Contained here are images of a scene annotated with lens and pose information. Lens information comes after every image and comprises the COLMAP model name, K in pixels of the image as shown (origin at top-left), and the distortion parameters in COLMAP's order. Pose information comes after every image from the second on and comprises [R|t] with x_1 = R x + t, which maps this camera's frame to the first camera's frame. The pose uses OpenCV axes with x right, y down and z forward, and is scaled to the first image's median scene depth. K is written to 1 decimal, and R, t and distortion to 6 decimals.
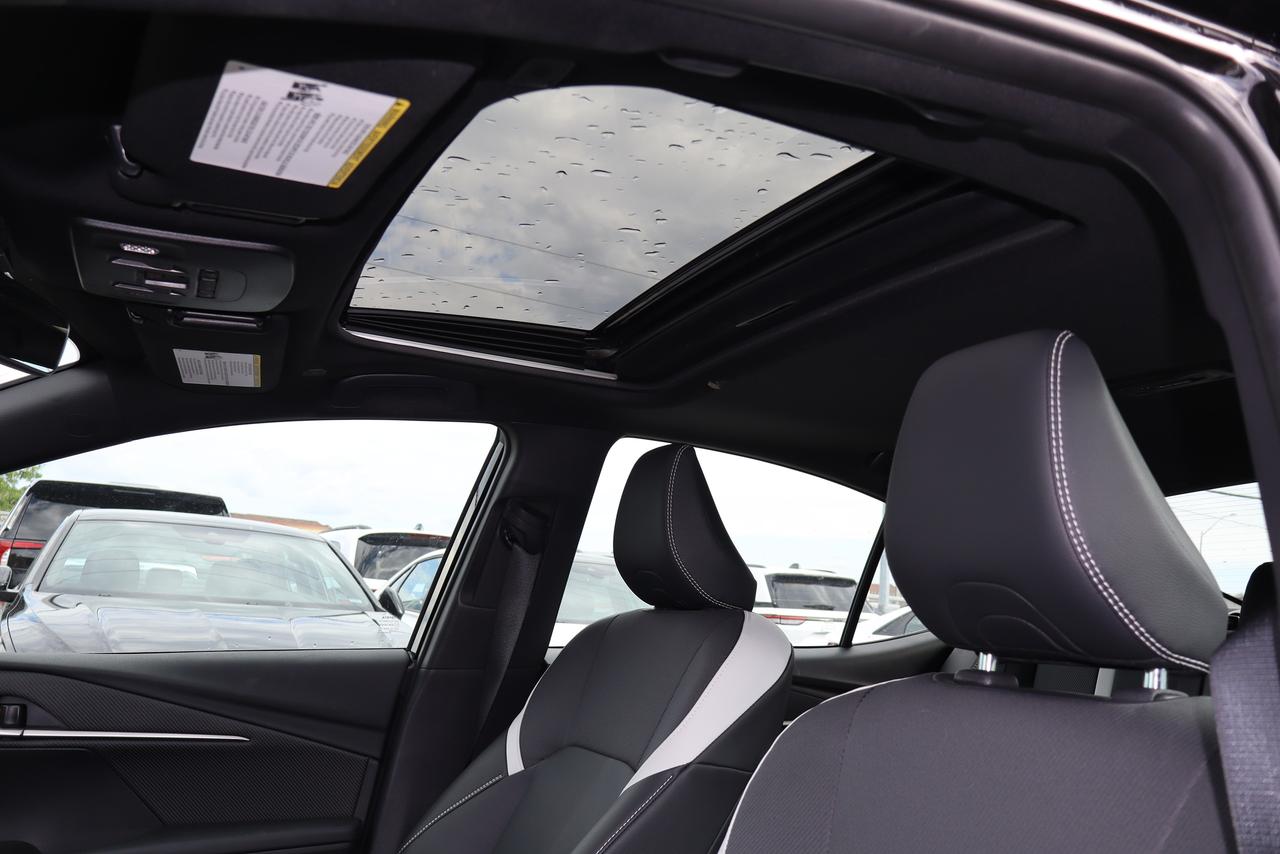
lens RADIAL K [[1059.7, 0, 640.0], [0, 1059.7, 427.0], [0, 0, 1]] dist [-0.008879, 0.003302]
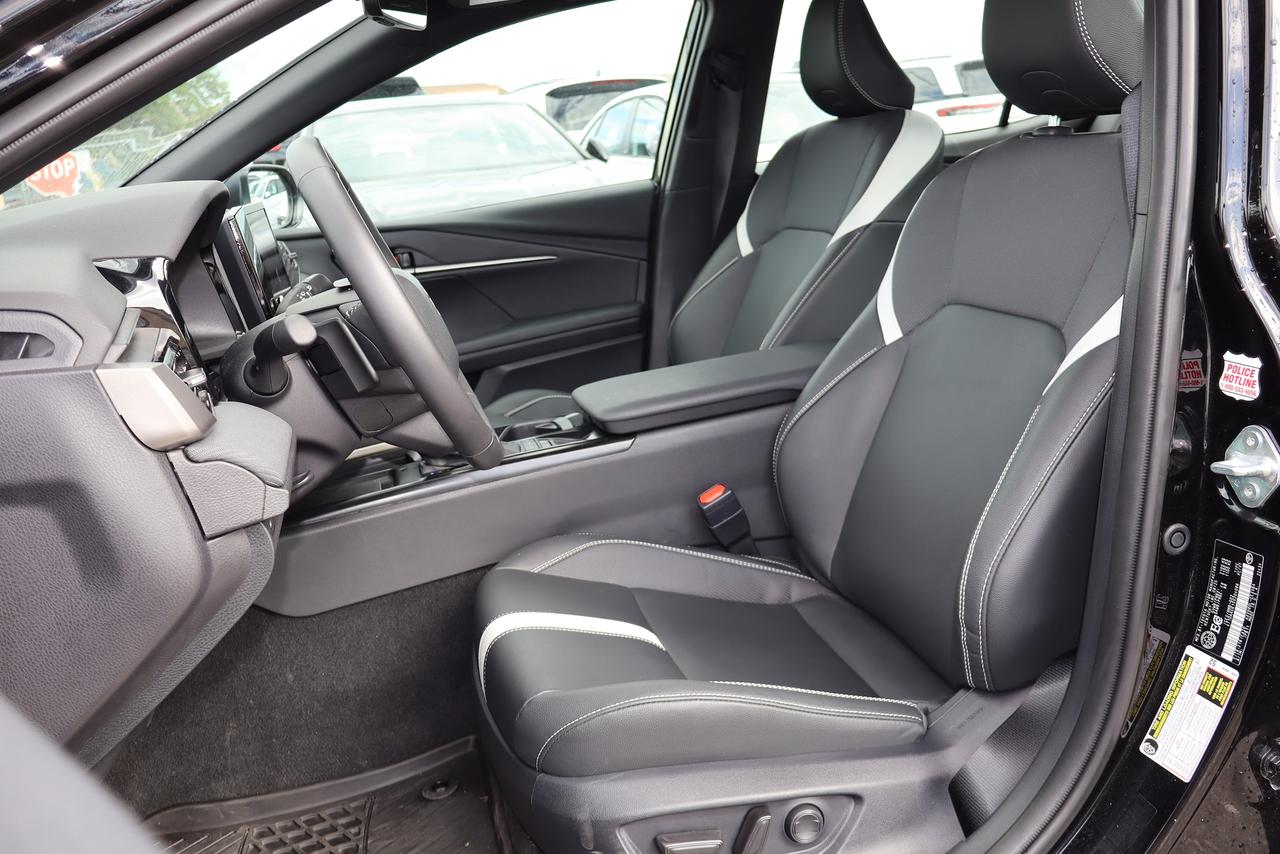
lens RADIAL K [[1059.7, 0, 640.0], [0, 1059.7, 427.0], [0, 0, 1]] dist [-0.008879, 0.003302]
pose [[0.974805, -0.099083, -0.199846, 0.000710], [0.174639, 0.896386, 0.407423, -0.056714], [0.138771, -0.432059, 0.891105, -0.329778]]
